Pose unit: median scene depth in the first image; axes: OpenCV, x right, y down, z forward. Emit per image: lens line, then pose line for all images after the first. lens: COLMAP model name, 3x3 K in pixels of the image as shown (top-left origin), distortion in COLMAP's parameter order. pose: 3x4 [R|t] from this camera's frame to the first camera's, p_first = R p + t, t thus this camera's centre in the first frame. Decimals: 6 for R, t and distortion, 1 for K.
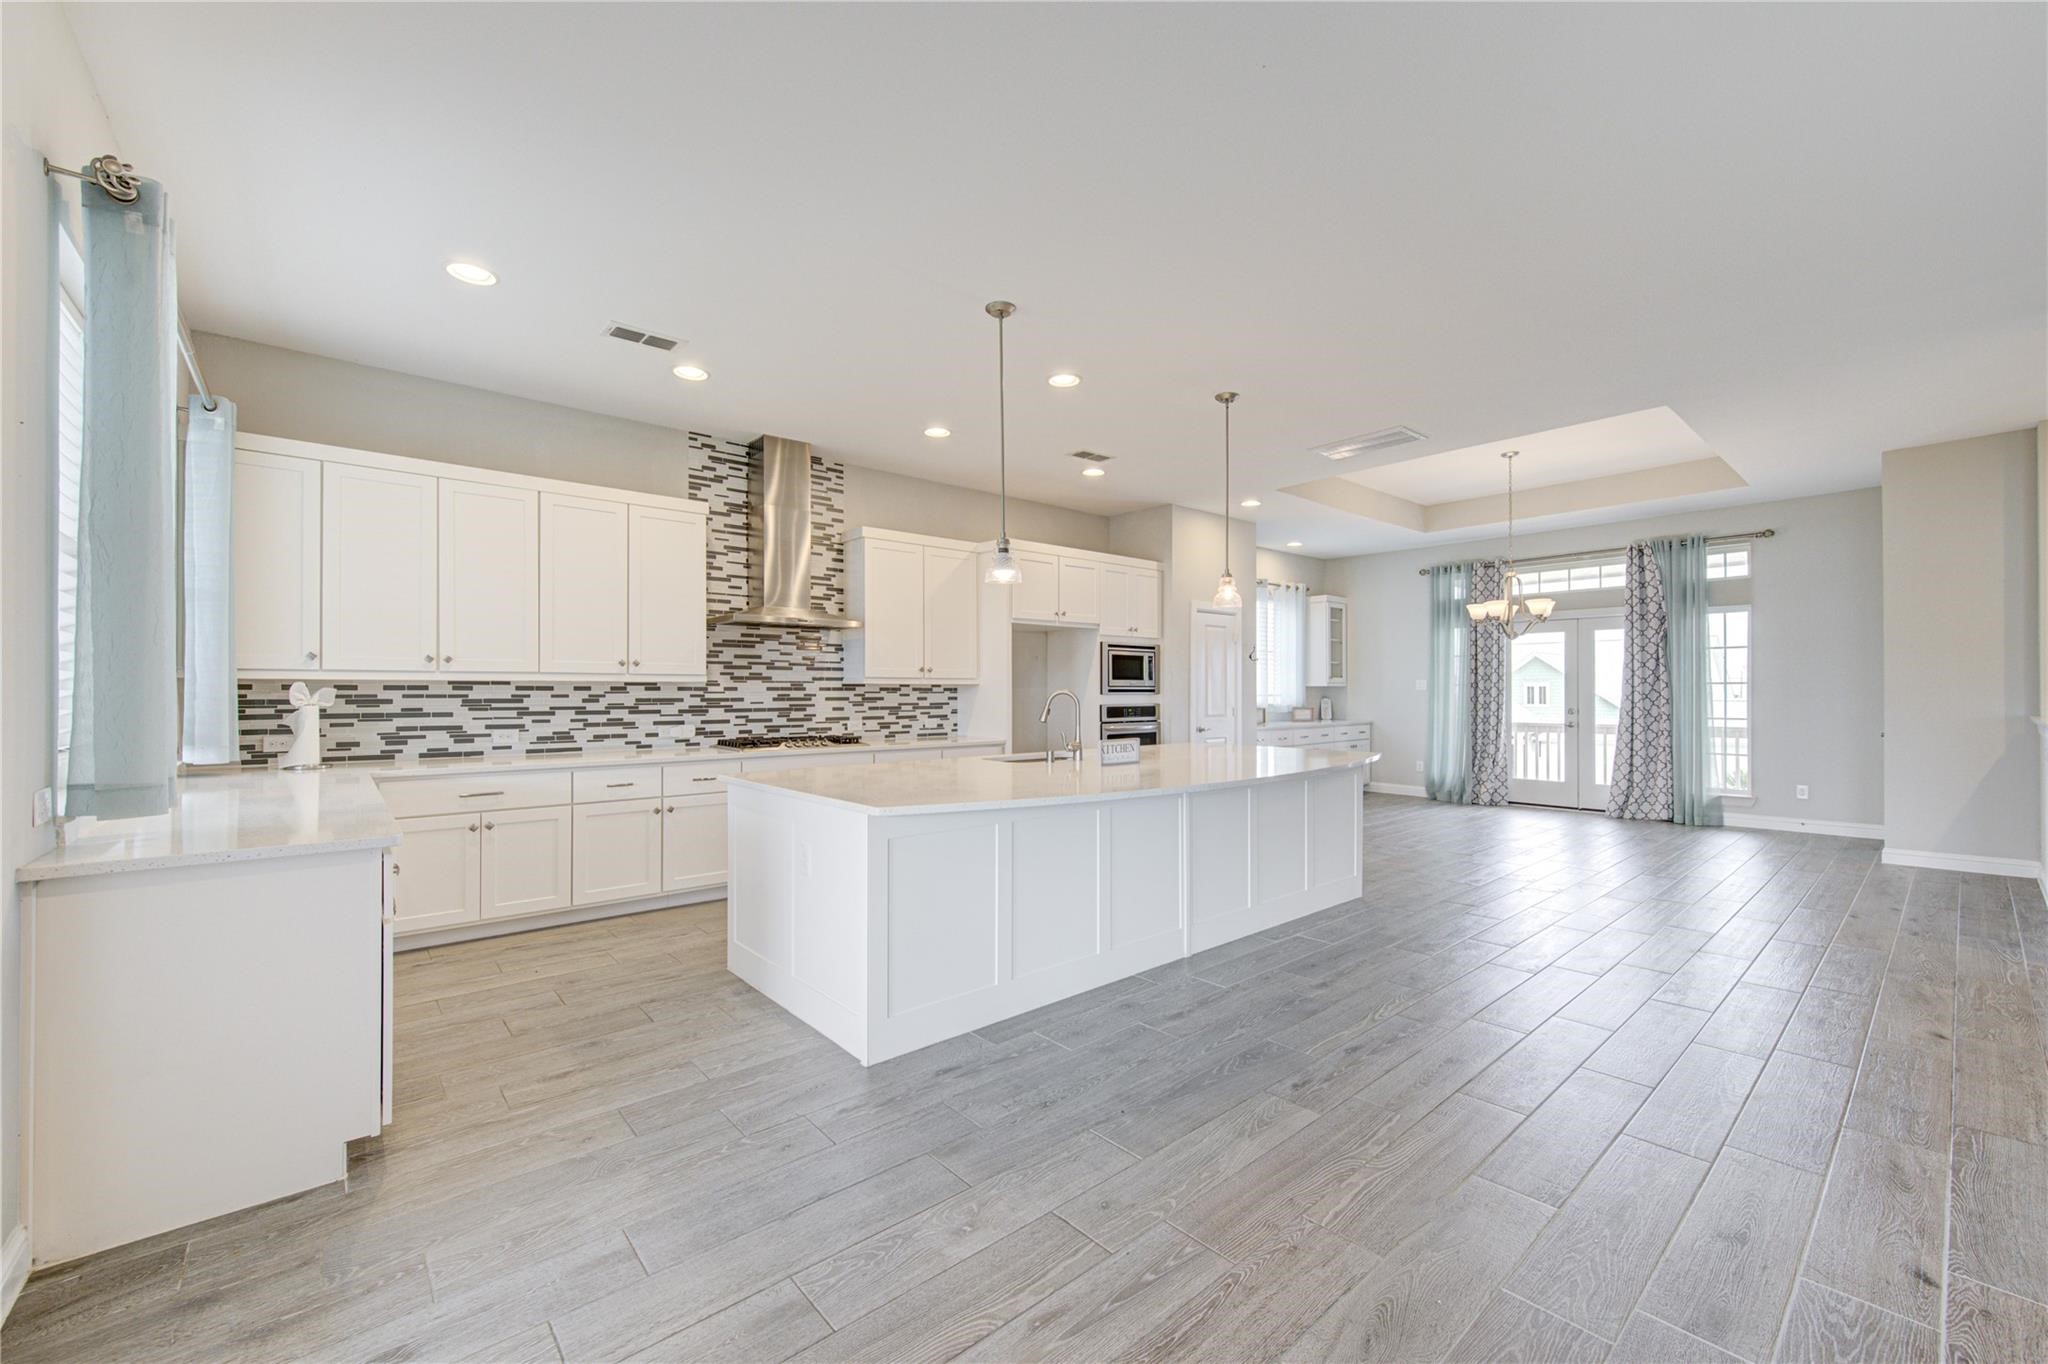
lens RADIAL K [[816.0, 0, 1022.6], [0, 816.0, 685.6], [0, 0, 1]] dist [0.017529, 0.000047]
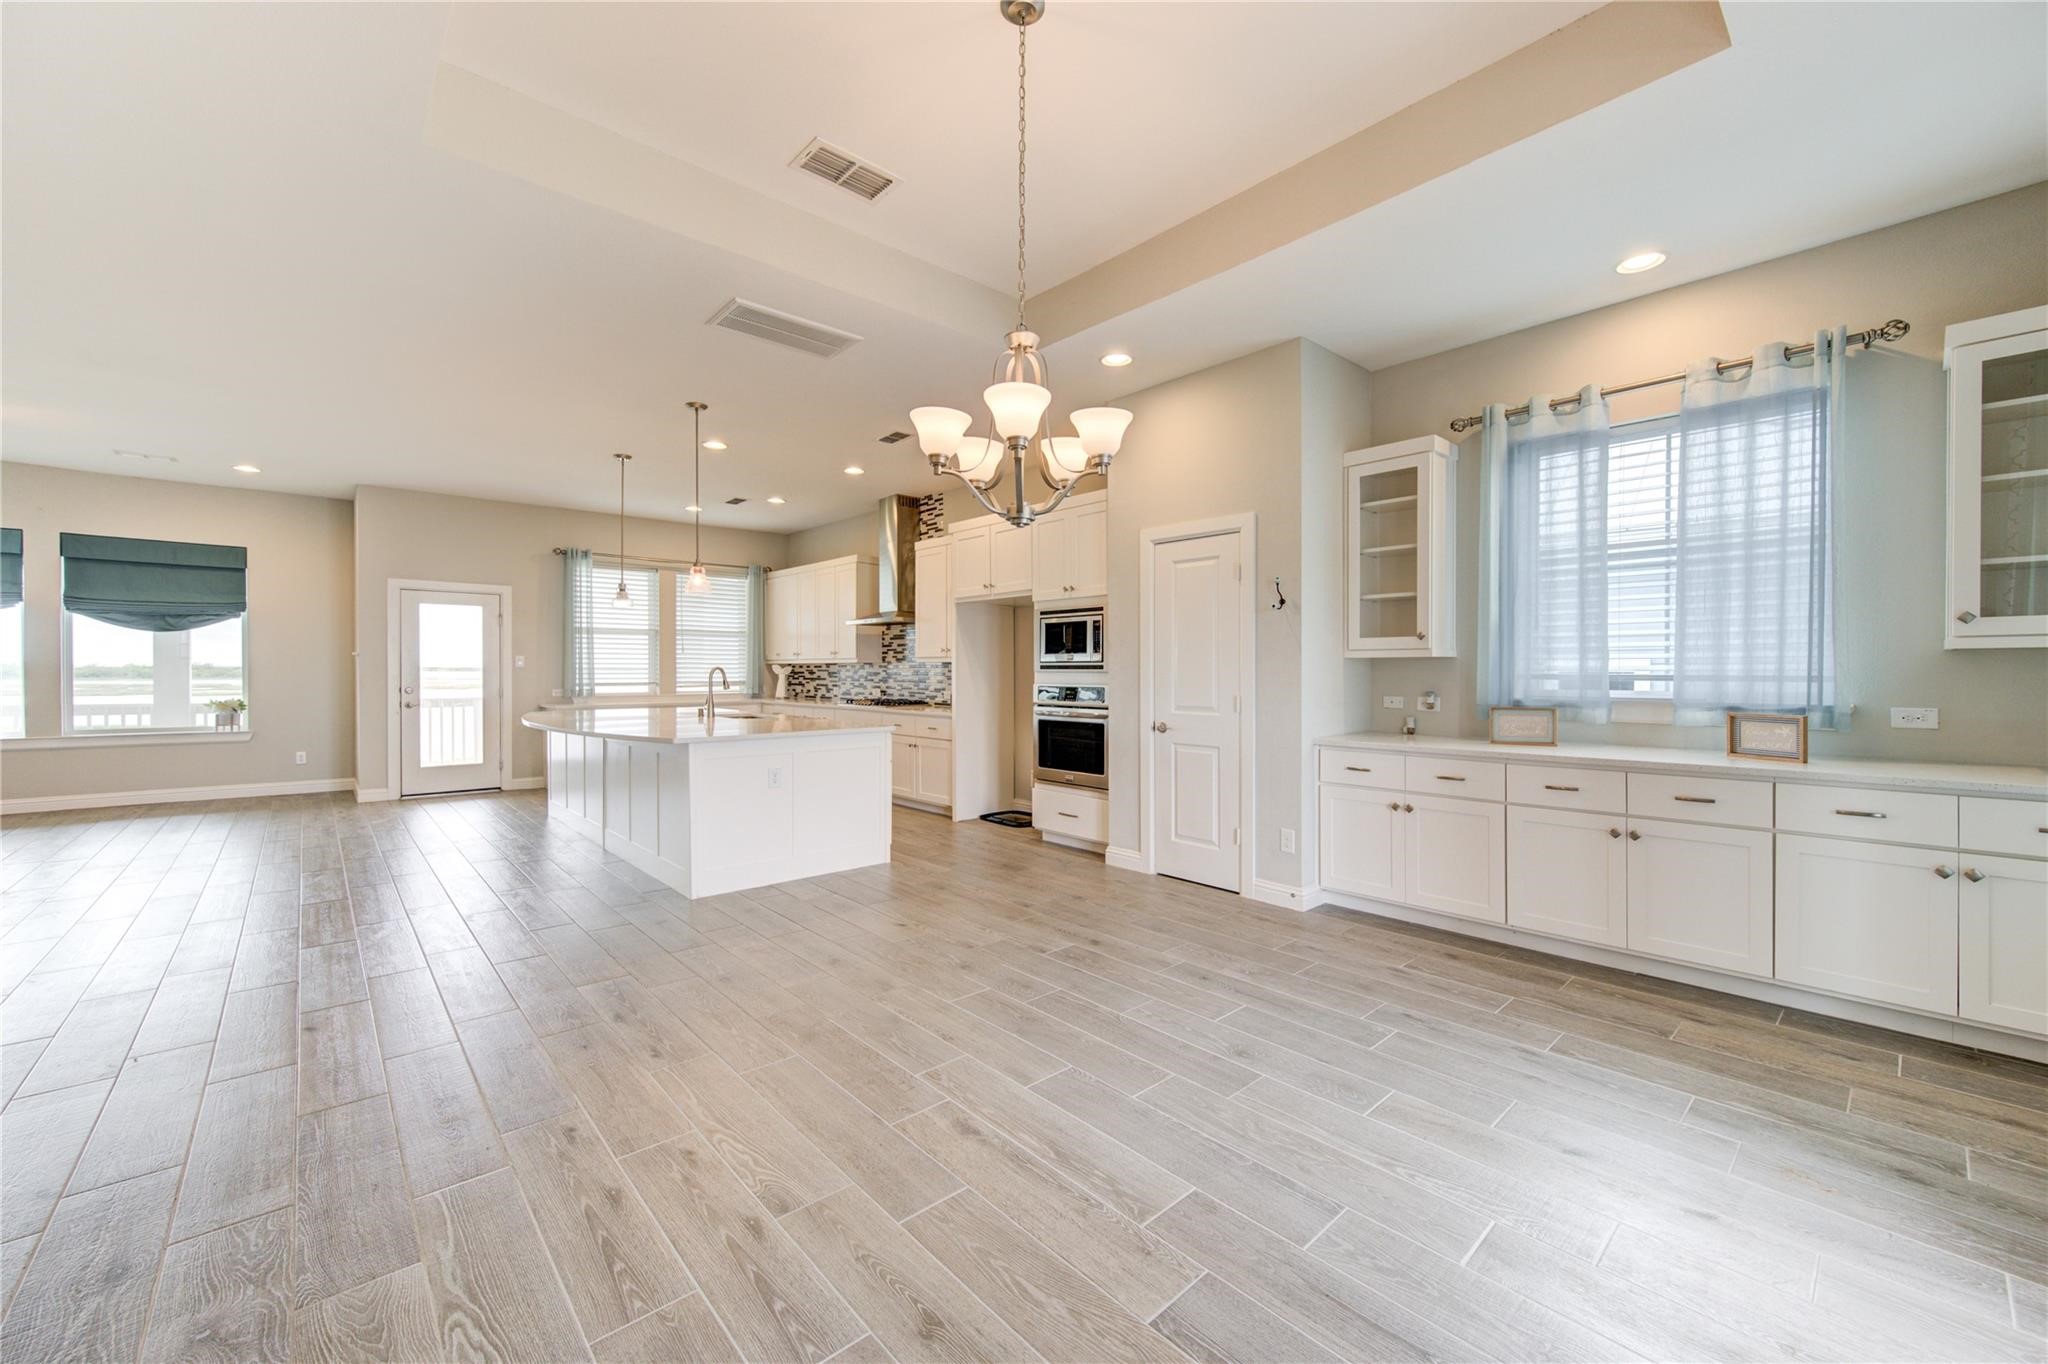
lens RADIAL K [[809.7, 0, 1033.0], [0, 809.7, 678.8], [0, 0, 1]] dist [0.001418, 0.000084]
pose [[0.027668, 0.011447, -0.999552, 1.139234], [0.005509, 0.999918, 0.011603, 0.010113], [0.999602, -0.005828, 0.027602, 1.187668]]
